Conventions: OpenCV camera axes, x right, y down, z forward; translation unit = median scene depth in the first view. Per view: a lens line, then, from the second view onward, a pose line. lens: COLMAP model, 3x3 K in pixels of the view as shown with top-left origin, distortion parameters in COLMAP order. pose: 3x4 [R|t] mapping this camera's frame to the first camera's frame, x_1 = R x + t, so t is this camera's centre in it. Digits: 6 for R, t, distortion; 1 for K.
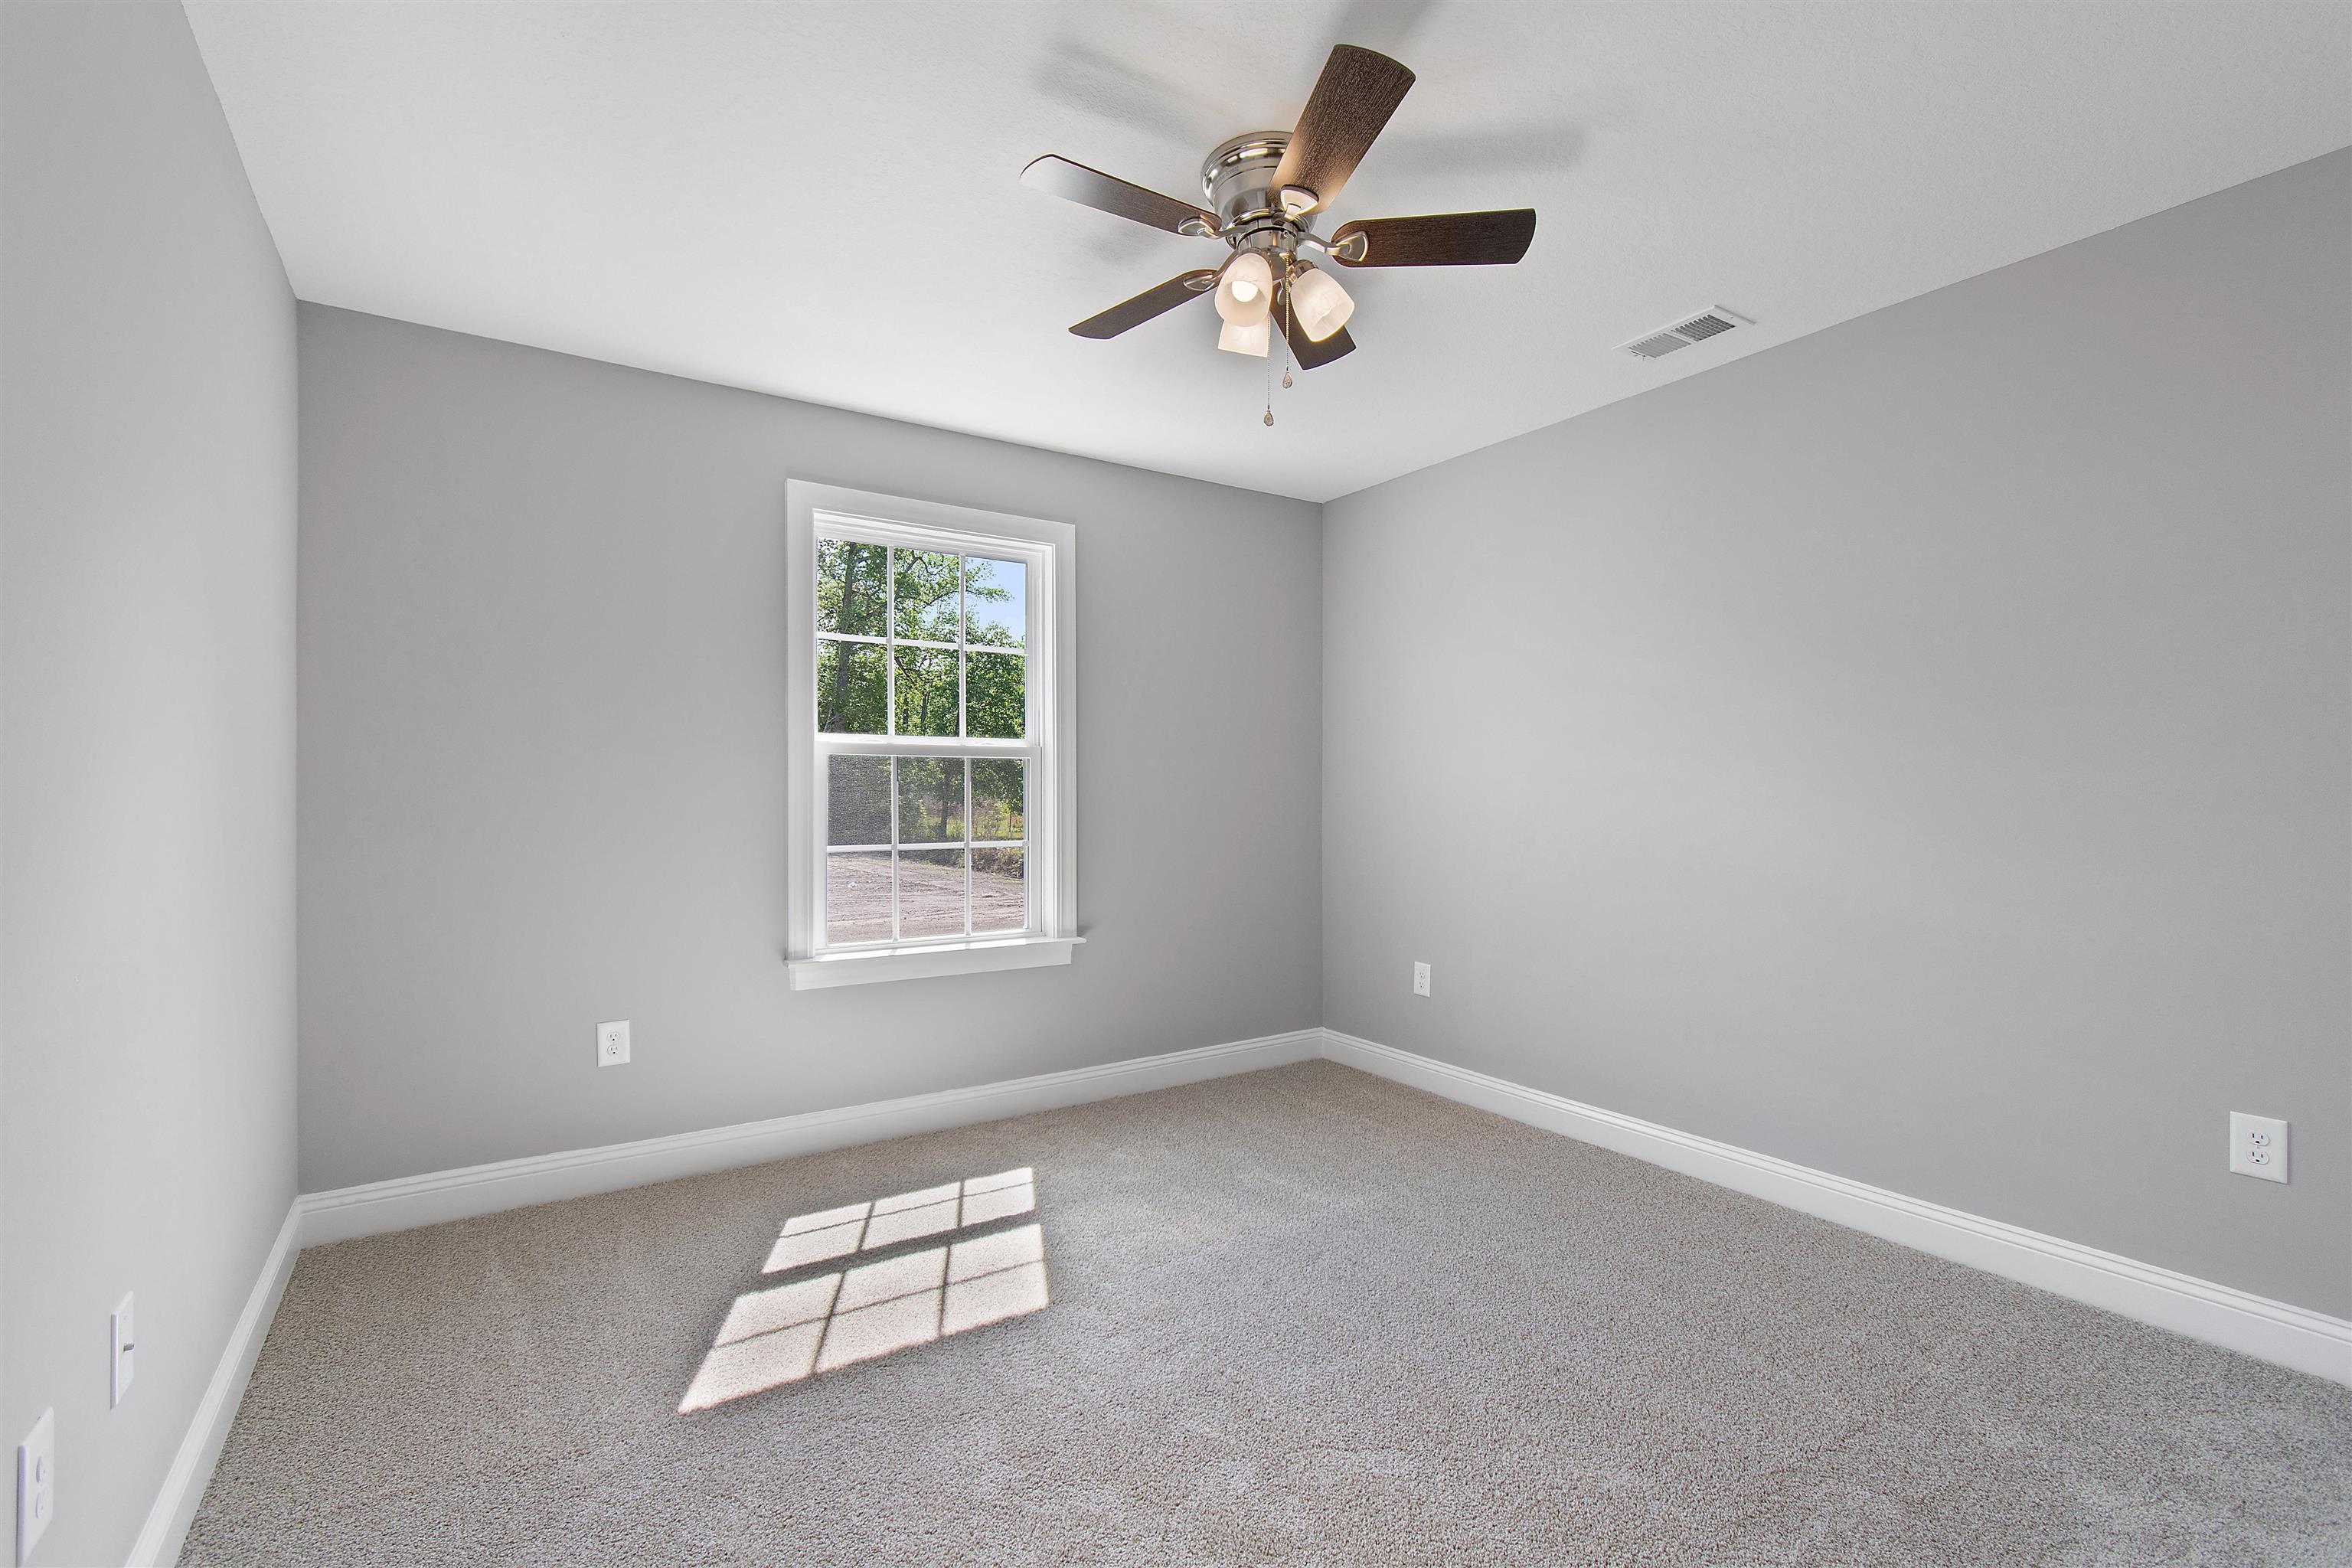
lens RADIAL K [[1032.4, 0, 1167.2], [0, 1032.4, 778.6], [0, 0, 1]] dist [0.001172, -0.000228]
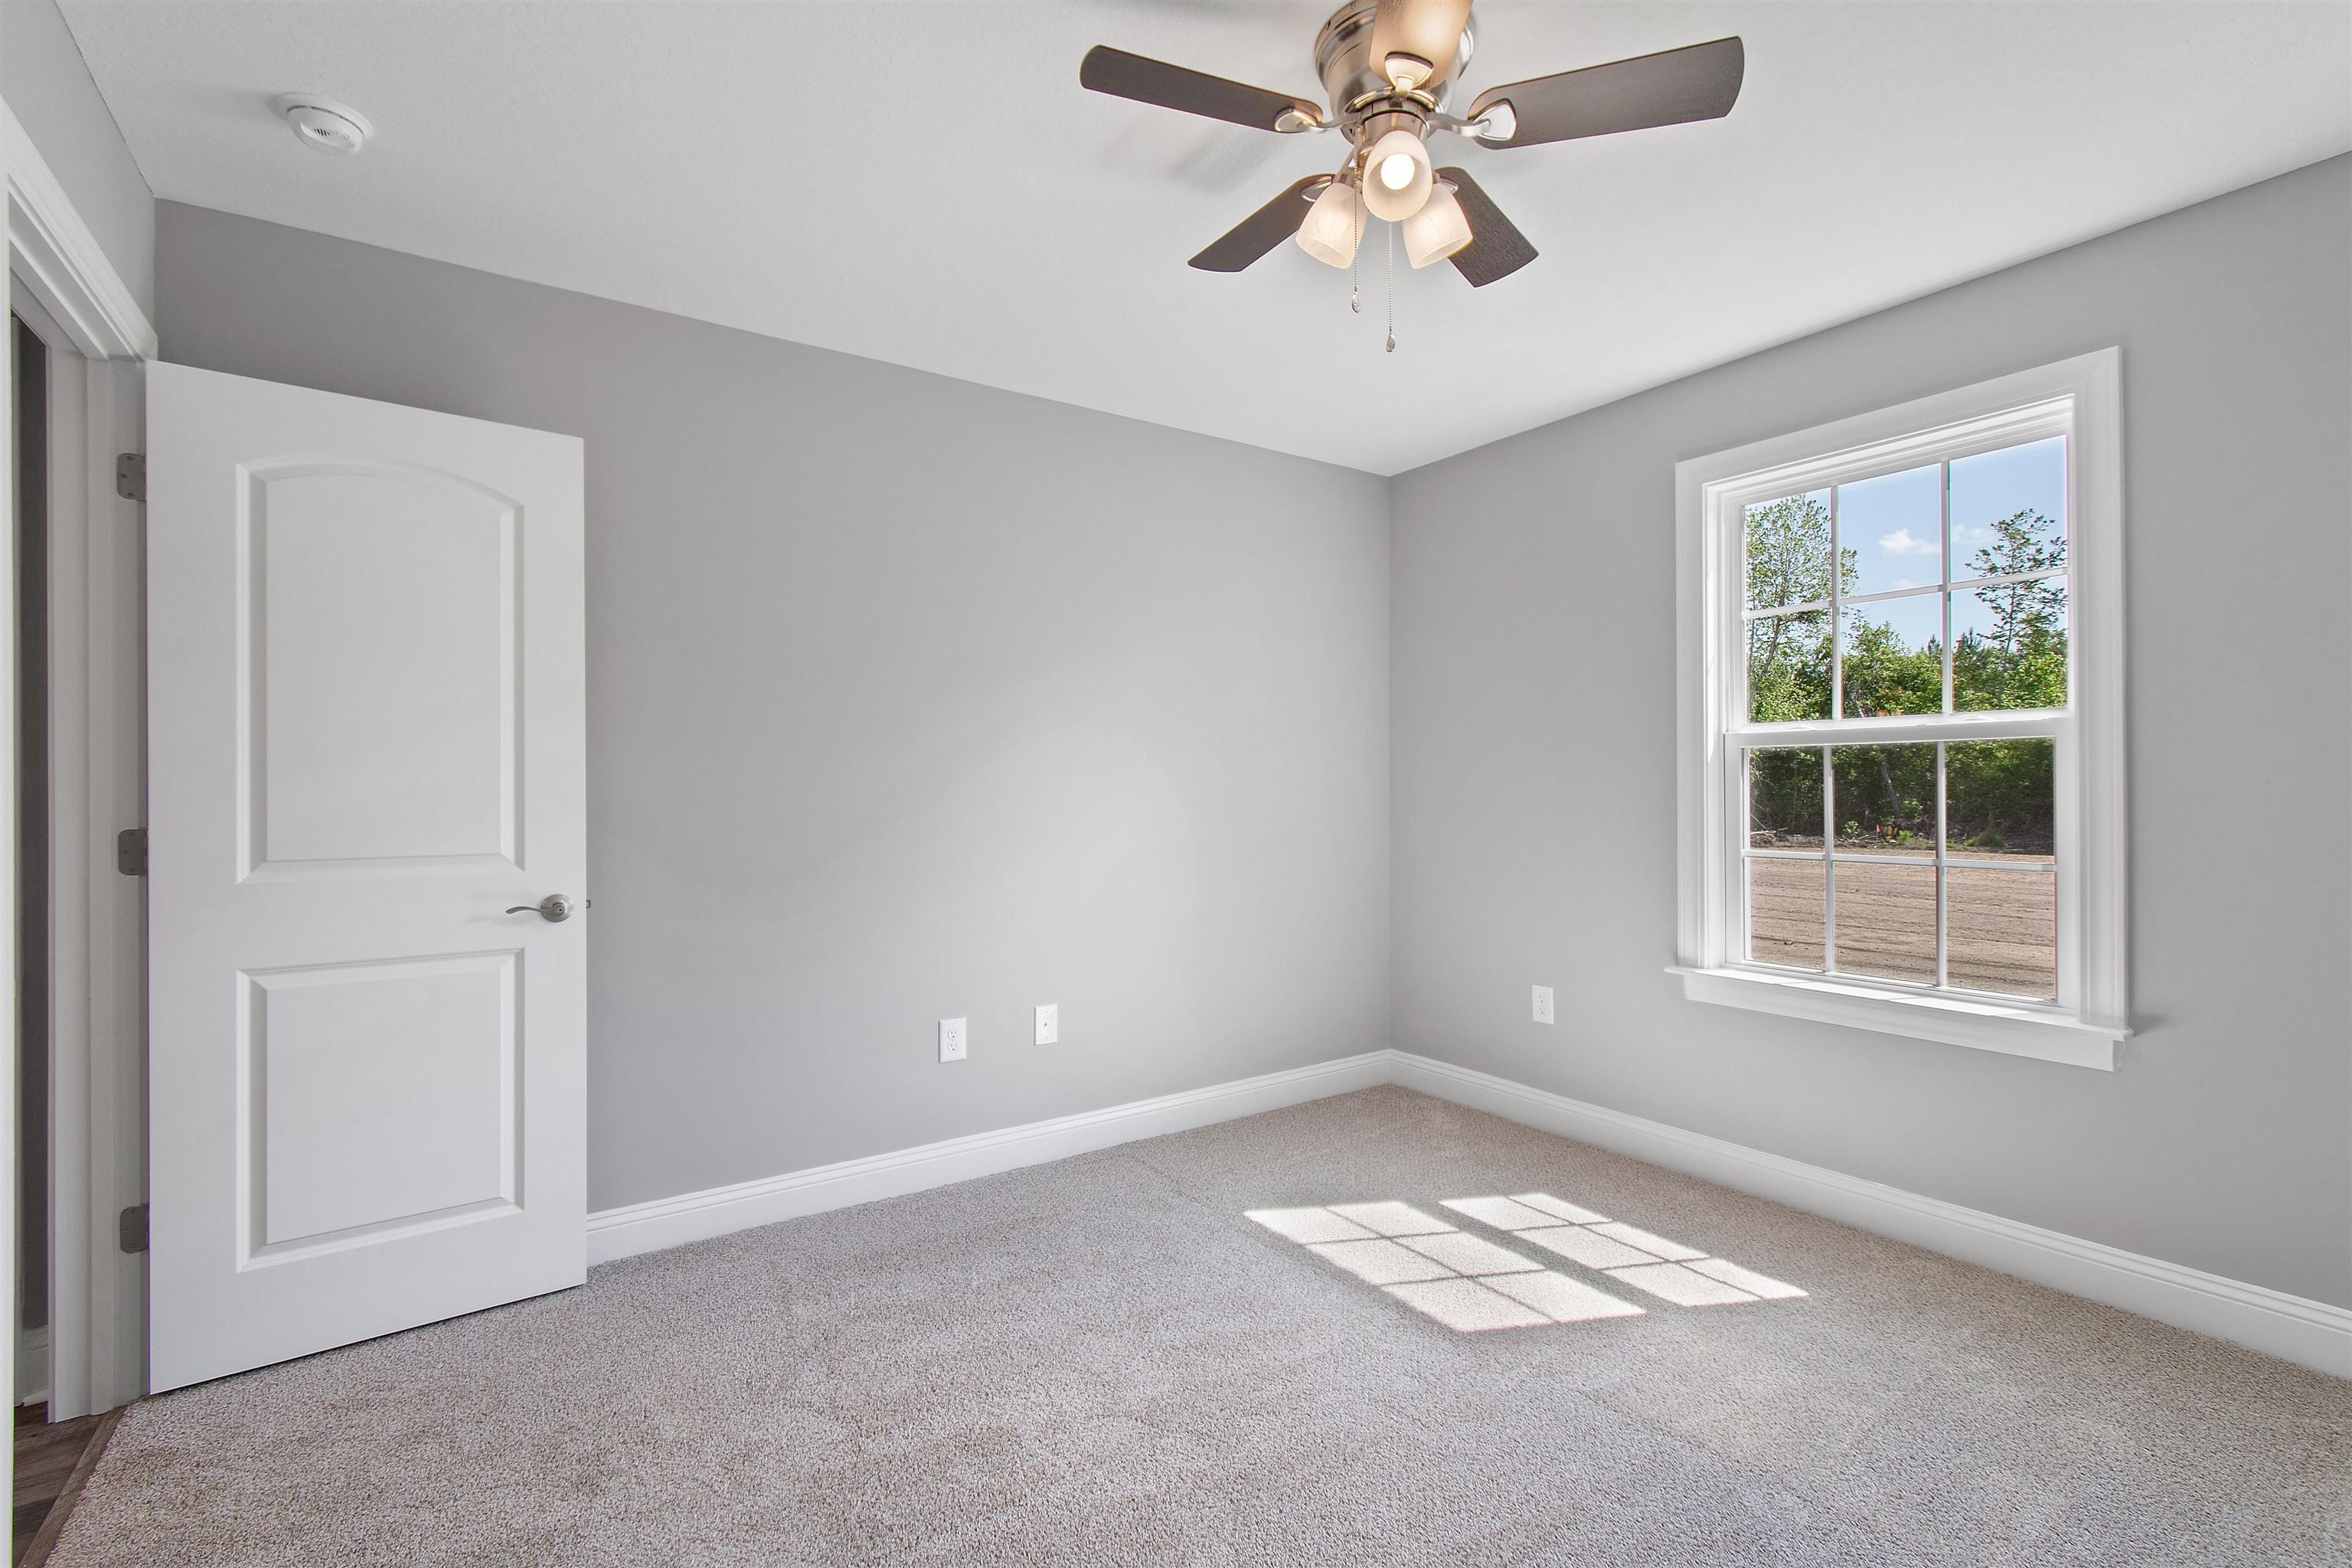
lens RADIAL K [[1032.4, 0, 1167.2], [0, 1032.4, 778.6], [0, 0, 1]] dist [0.001172, -0.000228]
pose [[0.027781, -0.014806, -0.999504, 0.629153], [0.012392, 0.999819, -0.014466, 0.011451], [0.999537, -0.011984, 0.027959, 0.541677]]
